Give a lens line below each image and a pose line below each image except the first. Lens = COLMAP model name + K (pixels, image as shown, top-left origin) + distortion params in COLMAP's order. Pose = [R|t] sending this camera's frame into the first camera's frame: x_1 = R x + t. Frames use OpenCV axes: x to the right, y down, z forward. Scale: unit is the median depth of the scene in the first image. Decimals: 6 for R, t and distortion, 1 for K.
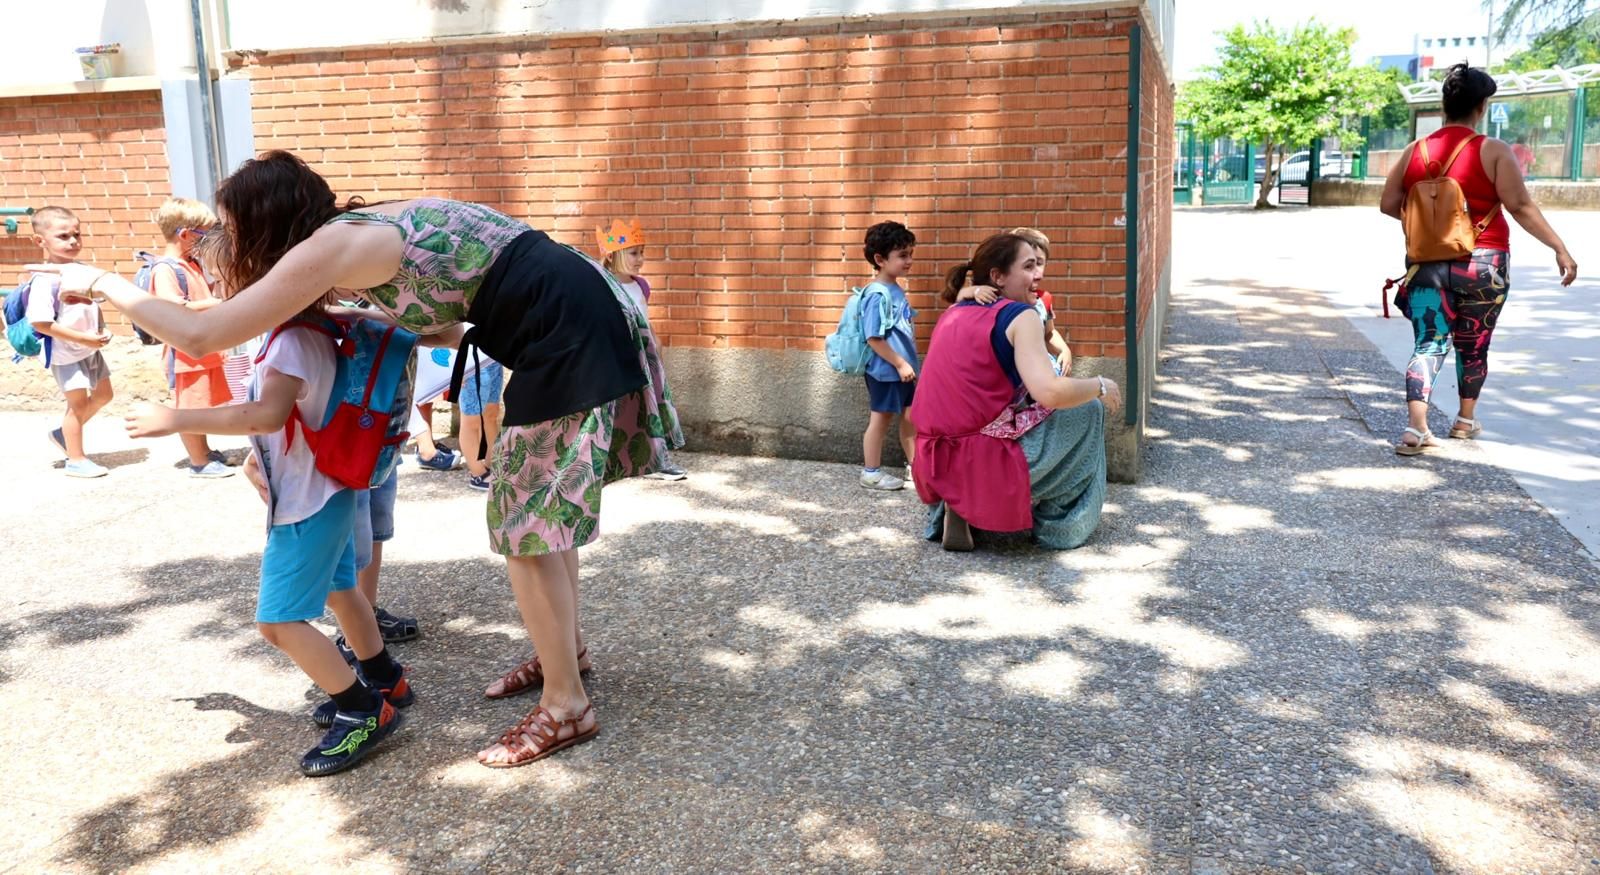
lens RADIAL K [[1204.1, 0, 822.6], [0, 1204.1, 335.5], [0, 0, 1]] dist [-0.008226, -0.001777]
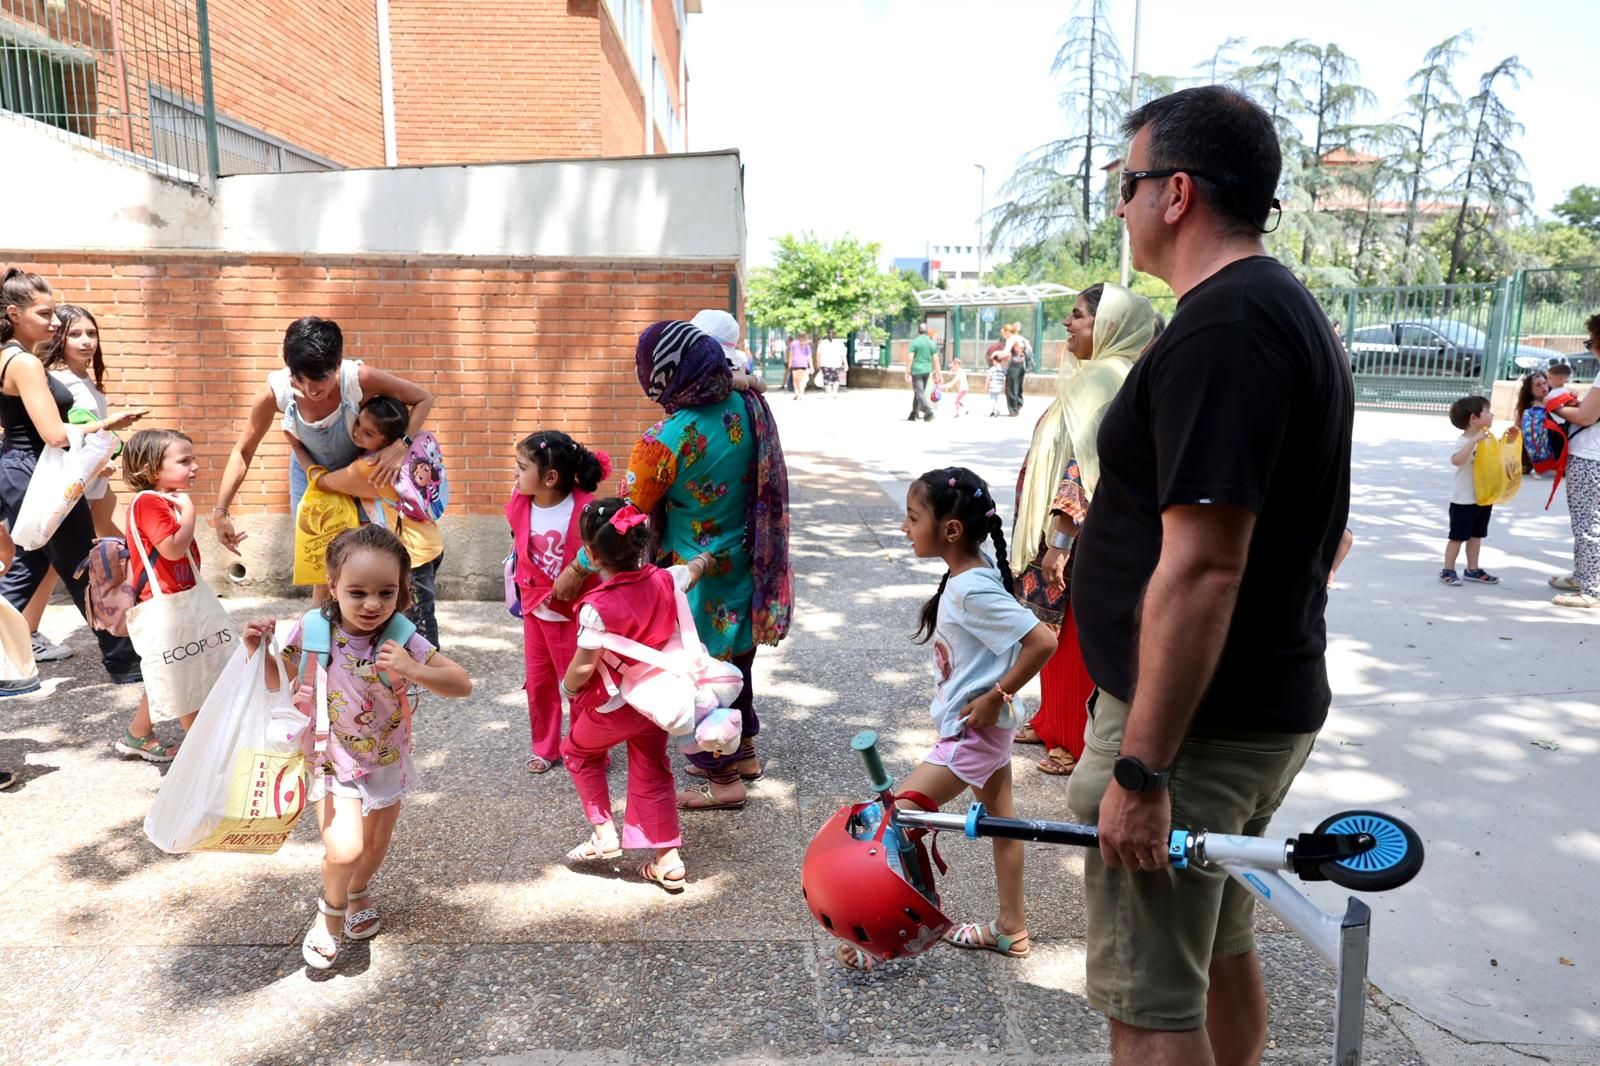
lens RADIAL K [[1102.2, 0, 815.2], [0, 1102.2, 529.4], [0, 0, 1]] dist [-0.007119, 0.002952]
pose [[0.937817, -0.028527, 0.345955, -0.098791], [0.019068, 0.999346, 0.030713, -0.001755], [-0.346605, -0.022207, 0.937748, -0.234210]]
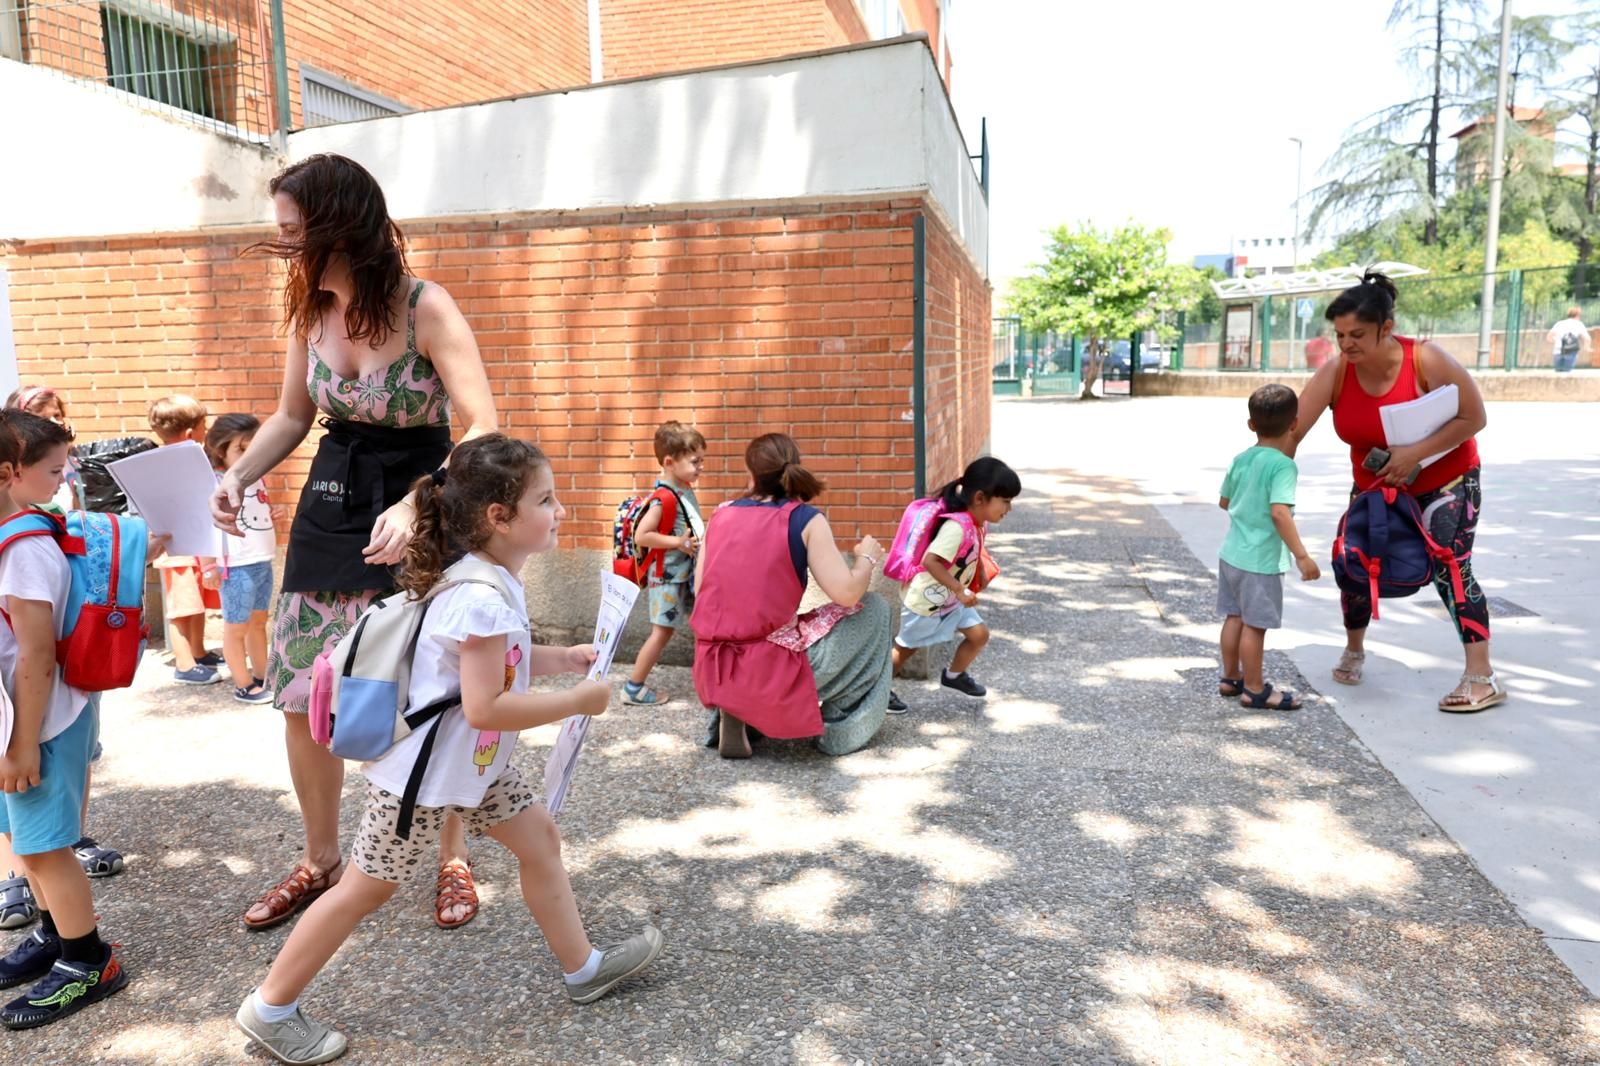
lens RADIAL K [[1162.4, 0, 762.9], [0, 1162.4, 533.0], [0, 0, 1]] dist [-0.012733, 0.006092]
pose [[0.997246, -0.013104, 0.072994, 0.057863], [0.012483, 0.999882, 0.008958, -0.008445], [-0.073103, -0.008022, 0.997292, 0.056964]]
